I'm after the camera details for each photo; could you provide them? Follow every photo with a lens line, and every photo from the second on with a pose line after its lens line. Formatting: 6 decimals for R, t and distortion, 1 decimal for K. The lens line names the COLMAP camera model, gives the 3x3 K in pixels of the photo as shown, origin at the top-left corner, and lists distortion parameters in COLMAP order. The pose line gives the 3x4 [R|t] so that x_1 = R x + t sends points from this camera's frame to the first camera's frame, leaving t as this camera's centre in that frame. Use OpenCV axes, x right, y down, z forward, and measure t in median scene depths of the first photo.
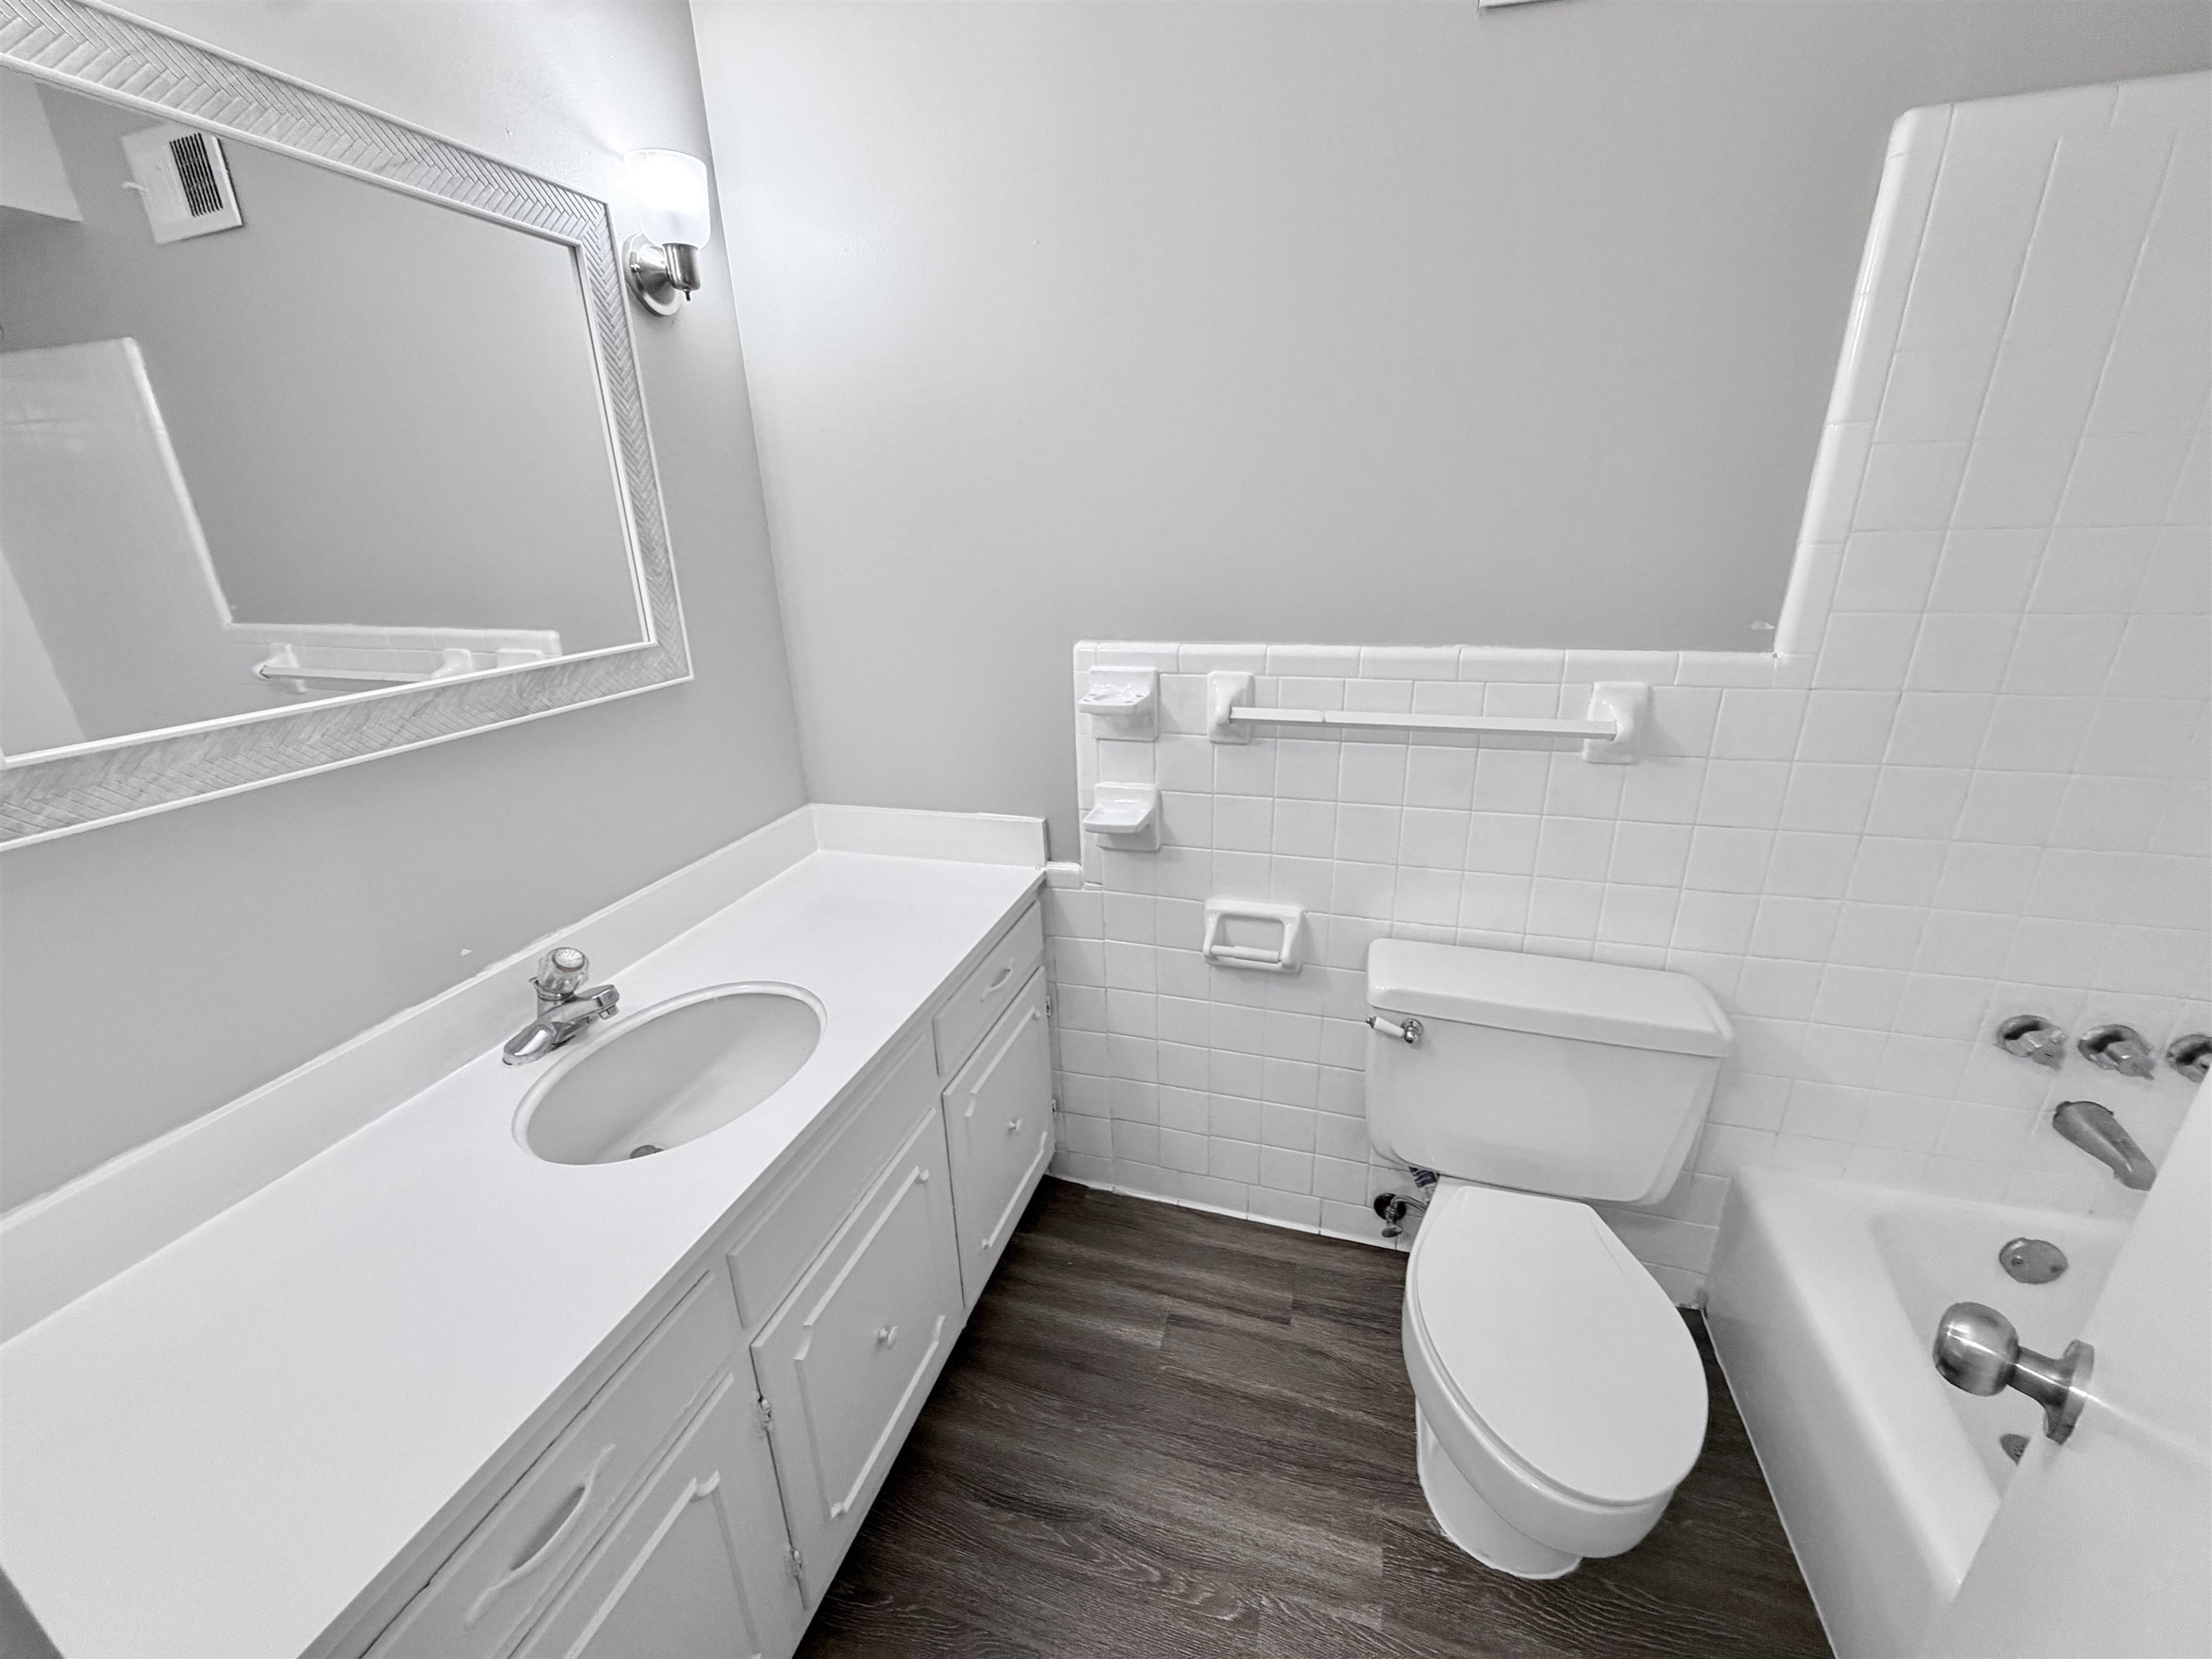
lens RADIAL K [[882.6, 0, 1102.3], [0, 882.6, 832.2], [0, 0, 1]] dist [-0.001325, -0.000013]
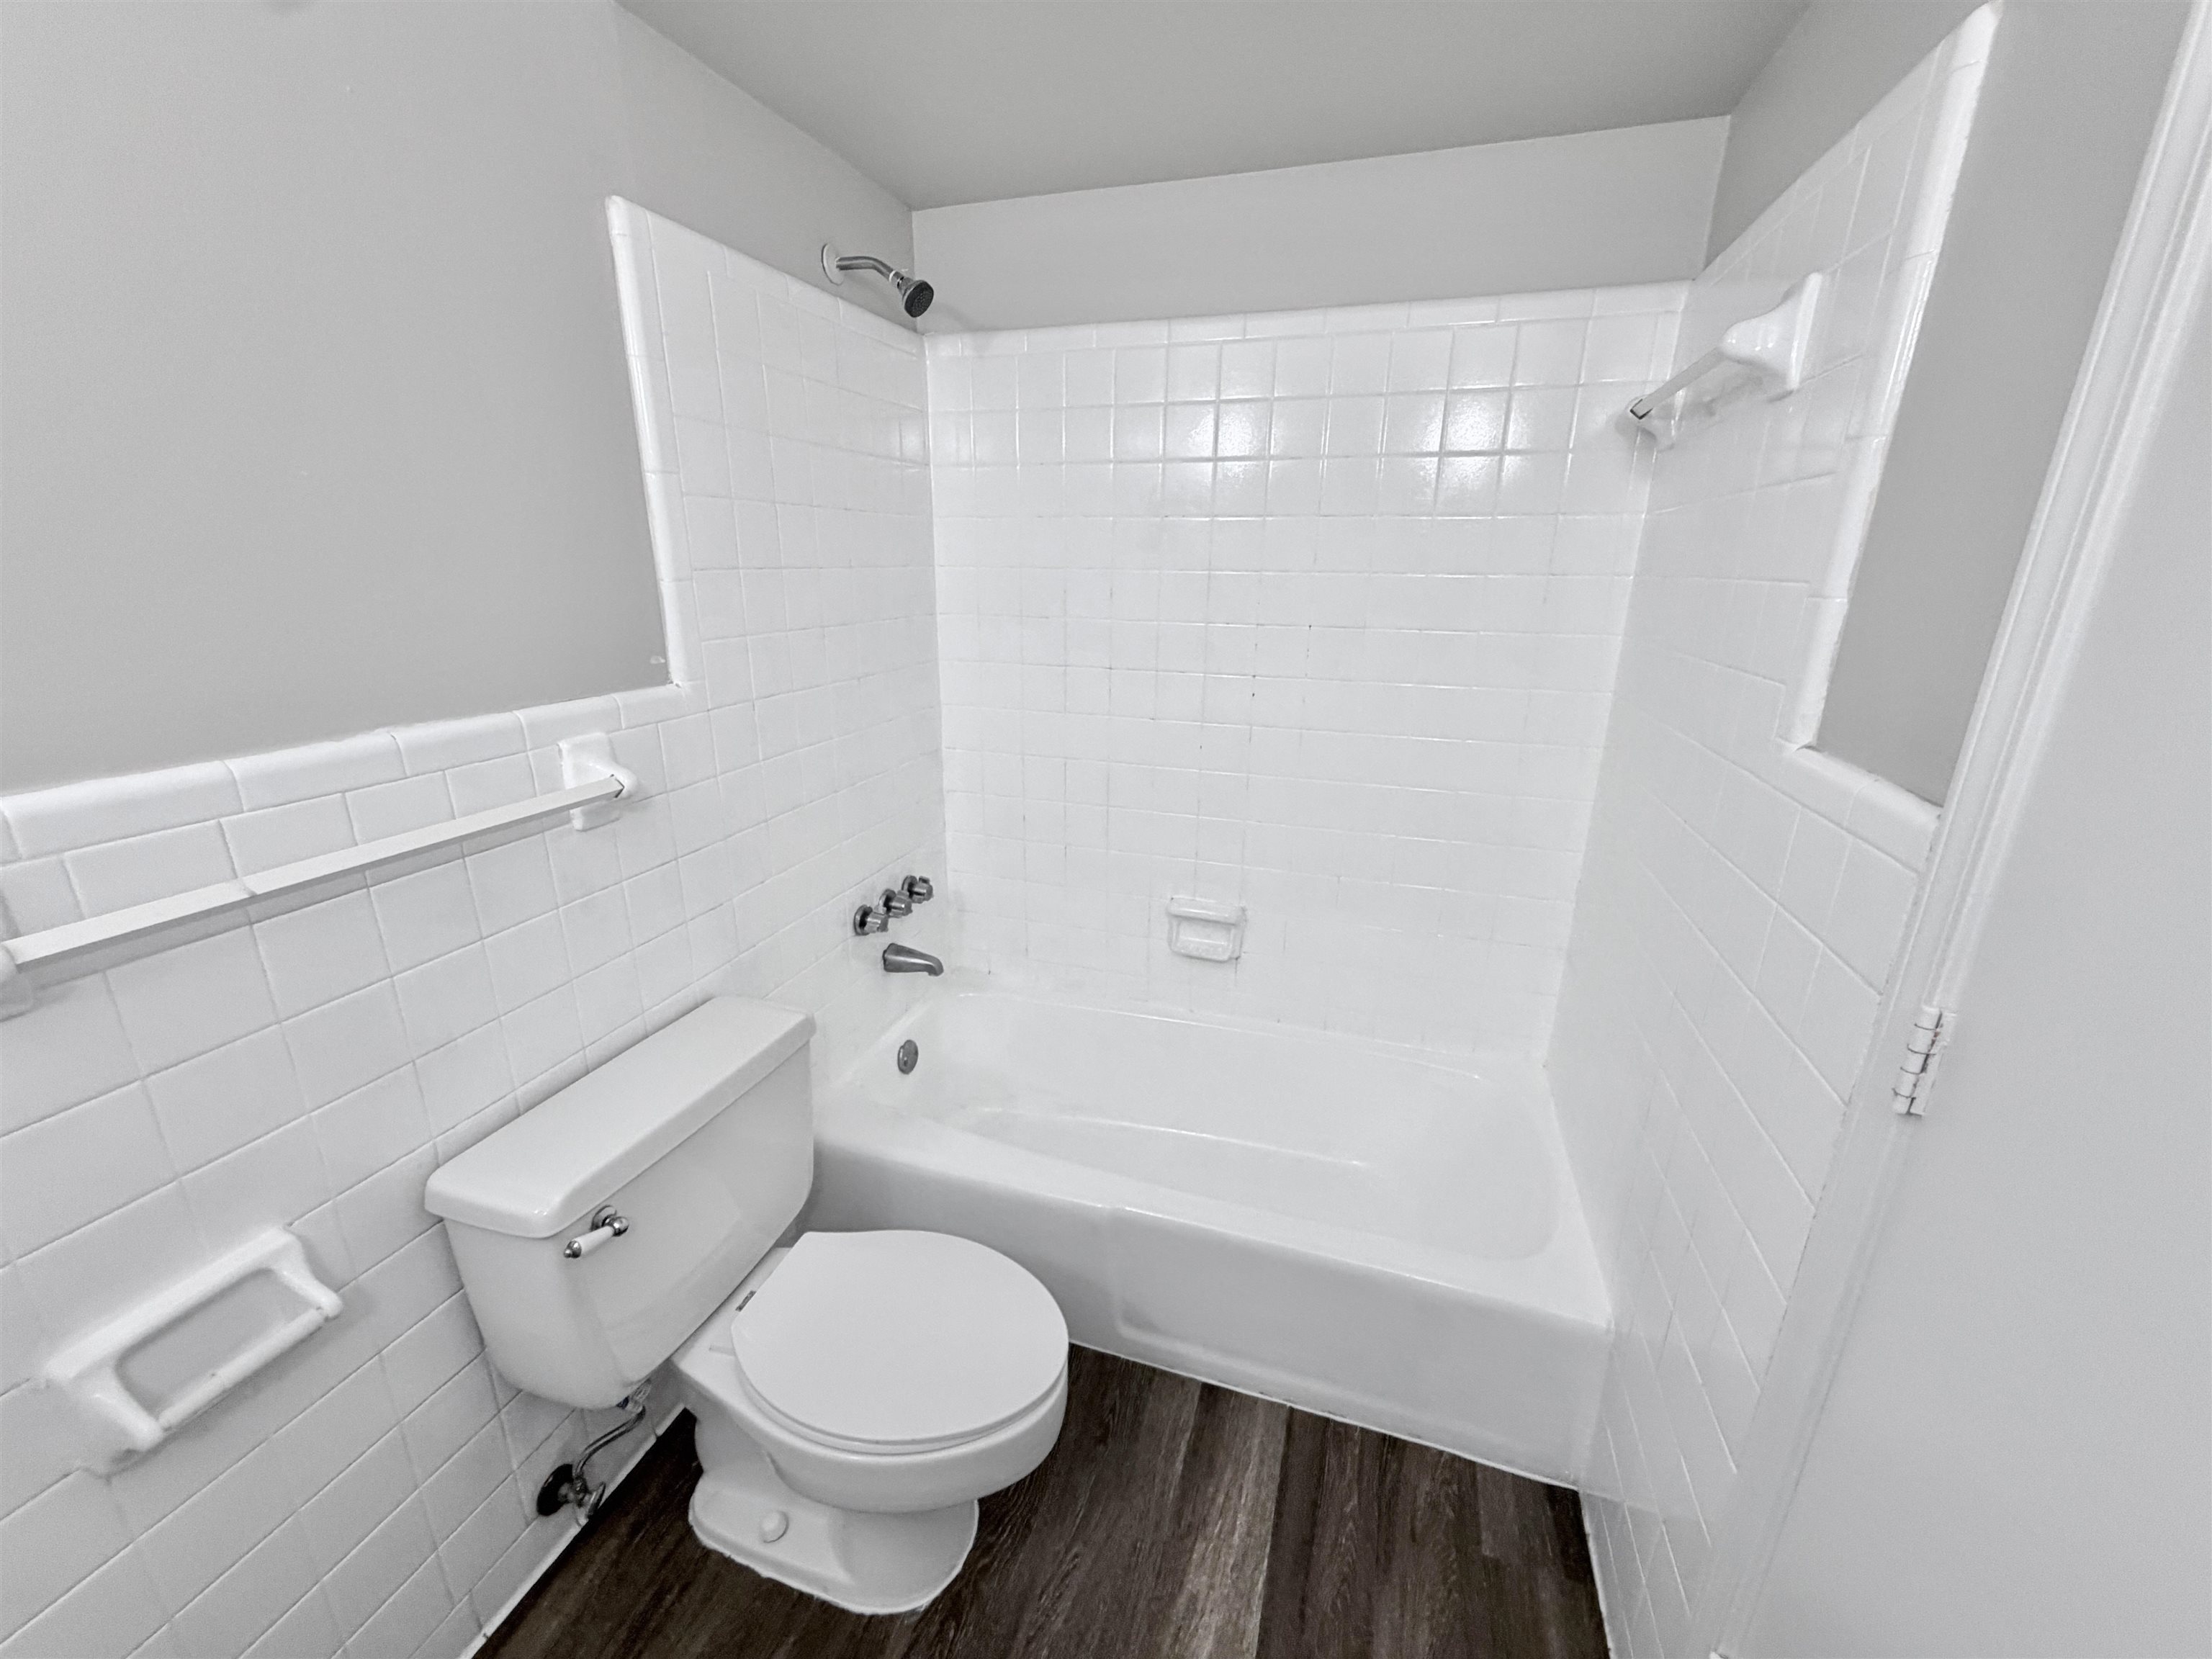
lens RADIAL K [[882.6, 0, 1101.0], [0, 882.6, 832.5], [0, 0, 1]] dist [-0.001325, -0.000013]
pose [[0.019160, -0.271968, 0.962116, -0.273186], [0.330002, 0.910085, 0.250688, -0.127134], [-0.943786, 0.312697, 0.107187, 0.425382]]
